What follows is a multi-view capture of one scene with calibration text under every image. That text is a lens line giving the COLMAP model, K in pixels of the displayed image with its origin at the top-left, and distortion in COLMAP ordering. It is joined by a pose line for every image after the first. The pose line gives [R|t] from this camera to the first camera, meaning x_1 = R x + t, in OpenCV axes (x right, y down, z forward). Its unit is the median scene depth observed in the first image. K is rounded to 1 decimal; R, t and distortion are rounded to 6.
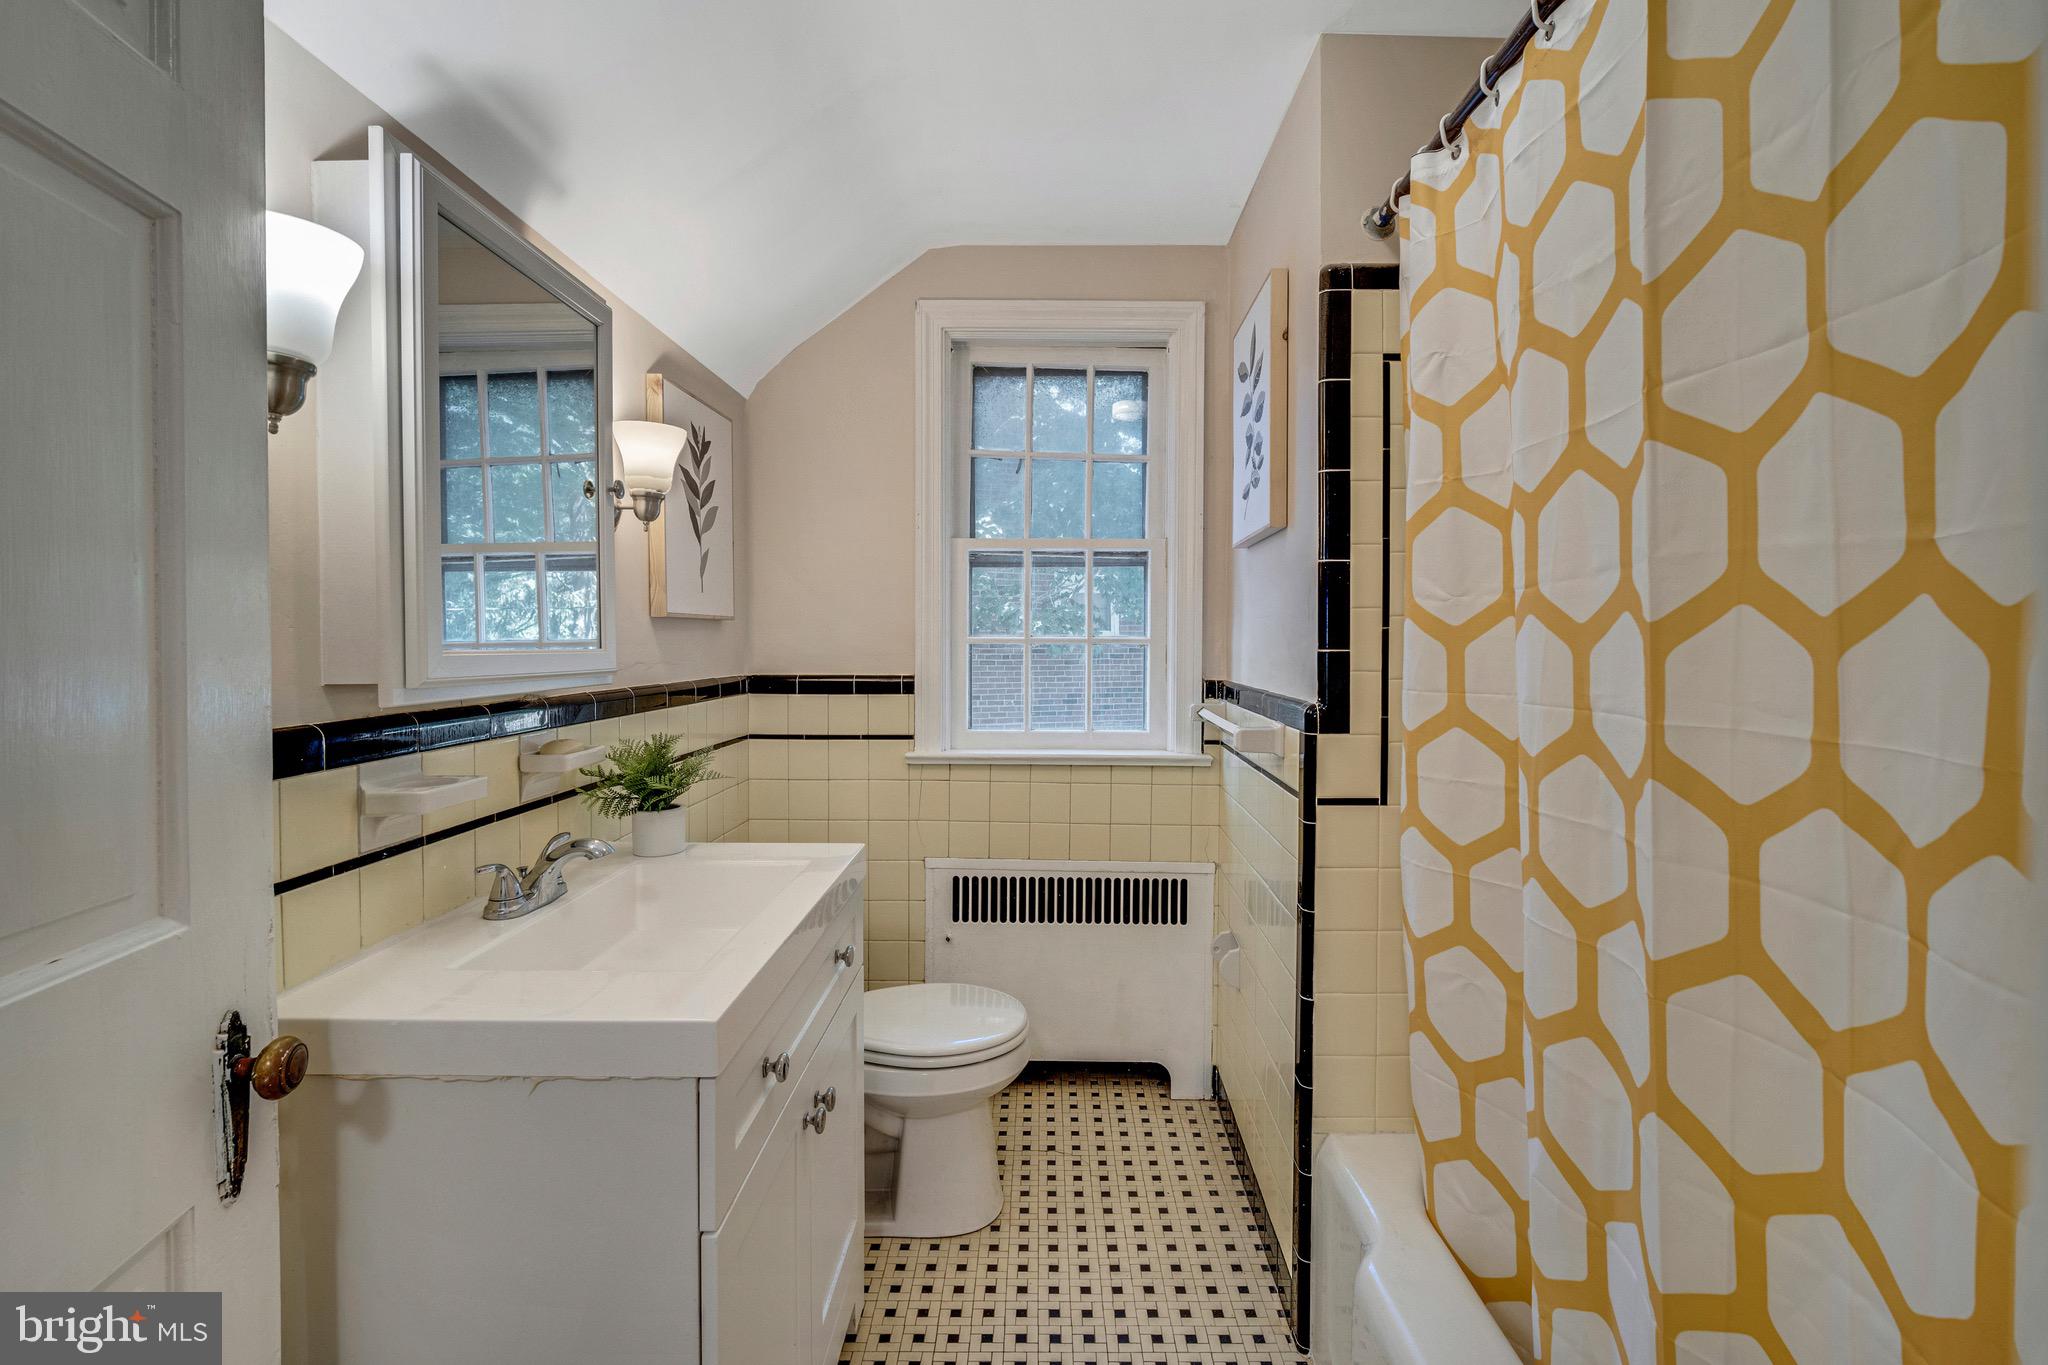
lens RADIAL K [[899.2, 0, 1024.5], [0, 899.2, 664.3], [0, 0, 1]] dist [-0.015466, 0.004158]
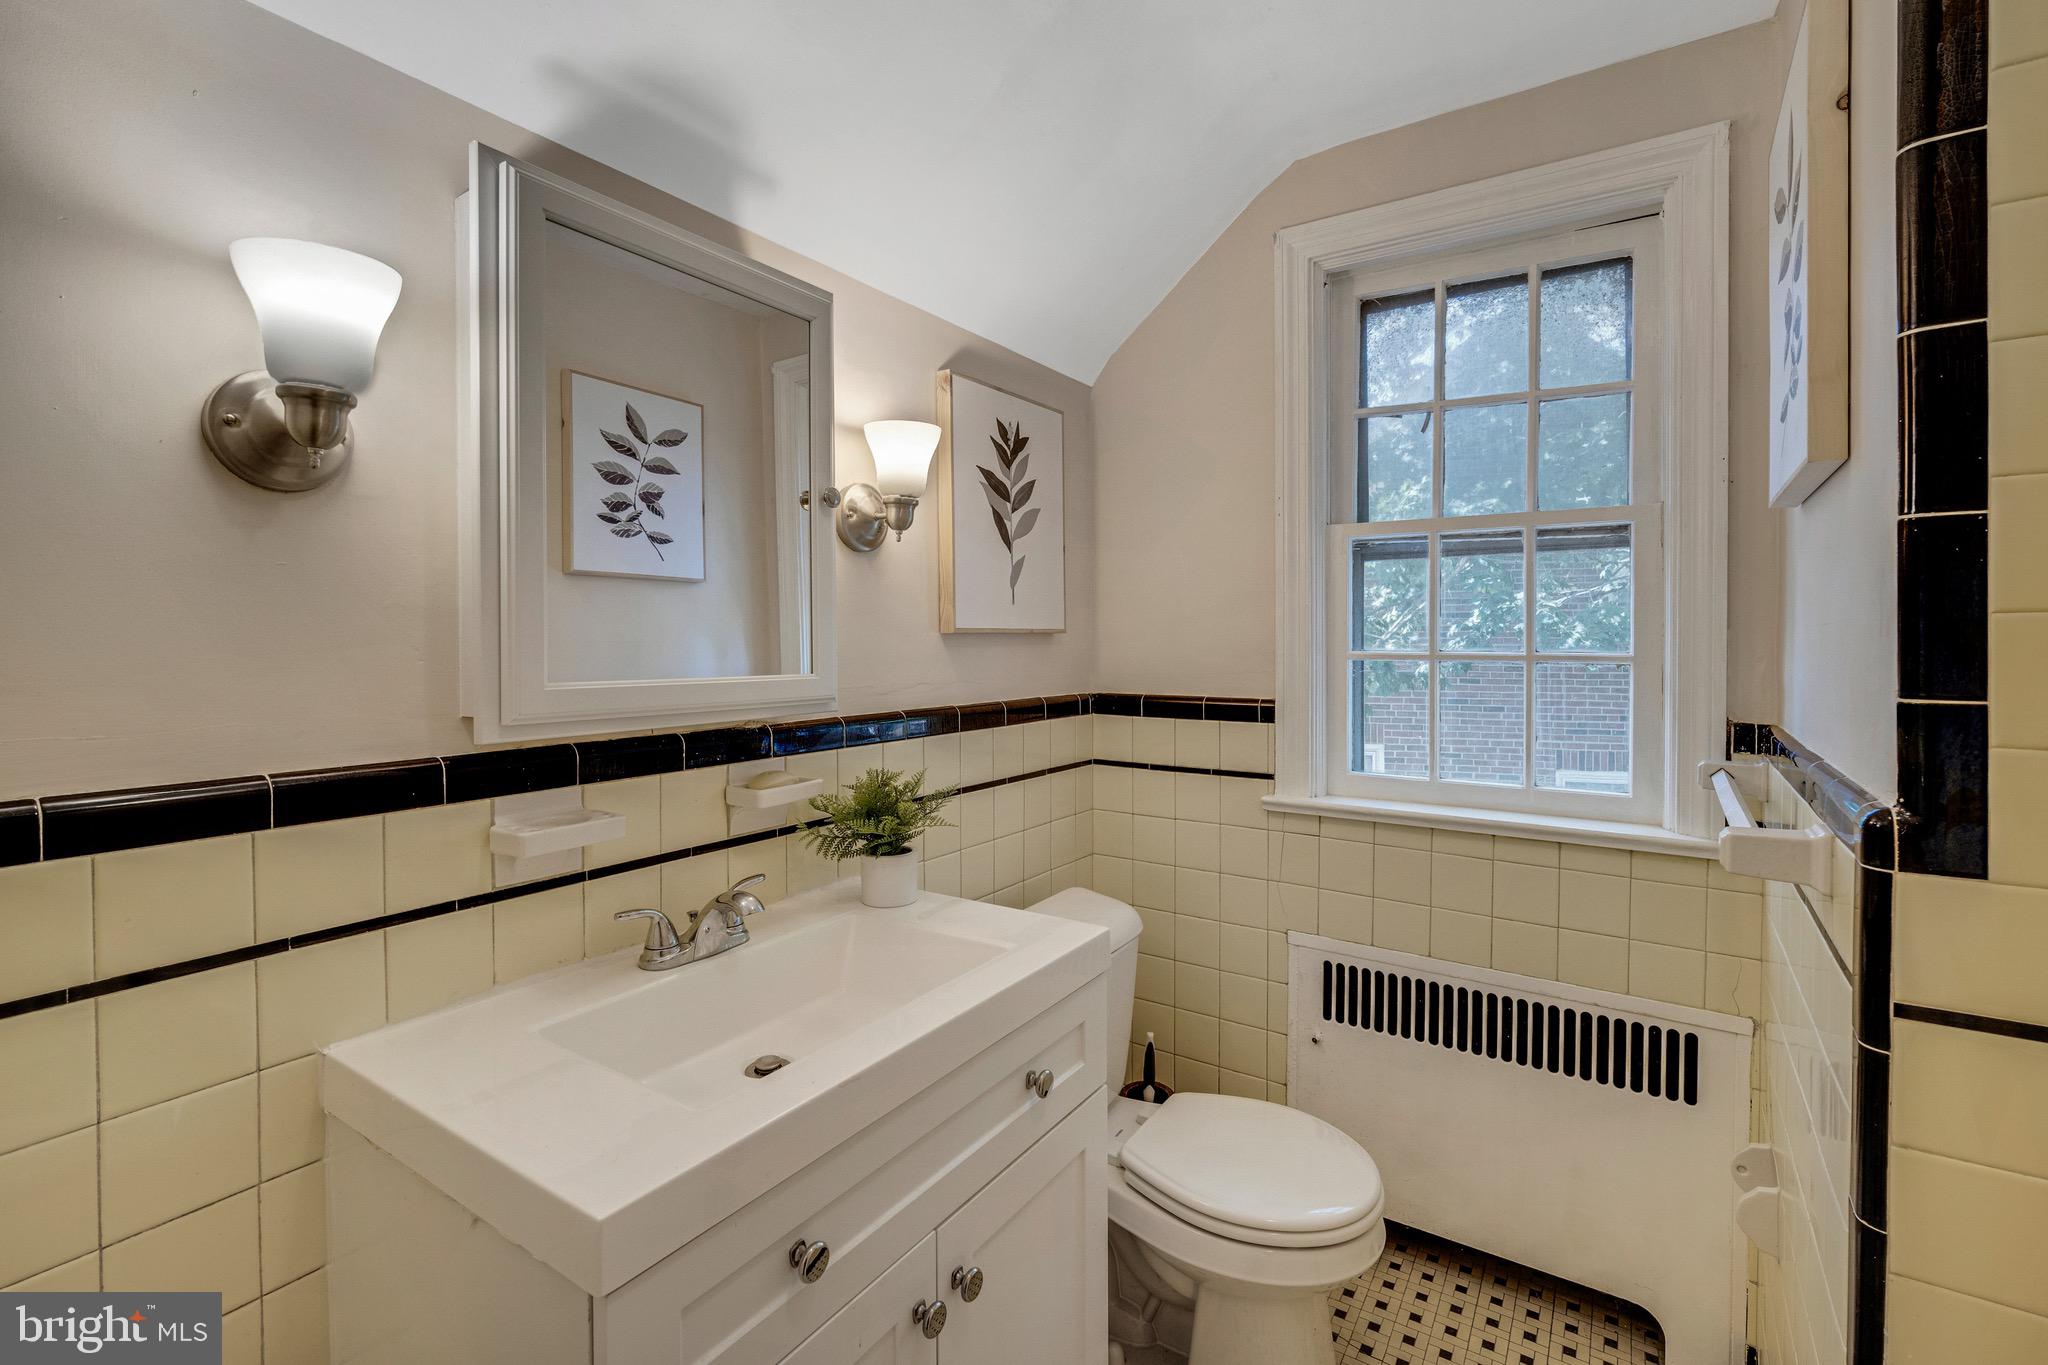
lens RADIAL K [[899.2, 0, 1010.8], [0, 899.2, 651.7], [0, 0, 1]] dist [-0.015466, 0.004158]
pose [[0.840062, 0.003723, -0.542478, 0.116746], [-0.011439, 0.999876, -0.010851, -0.019618], [0.542370, 0.015321, 0.840000, 0.208679]]
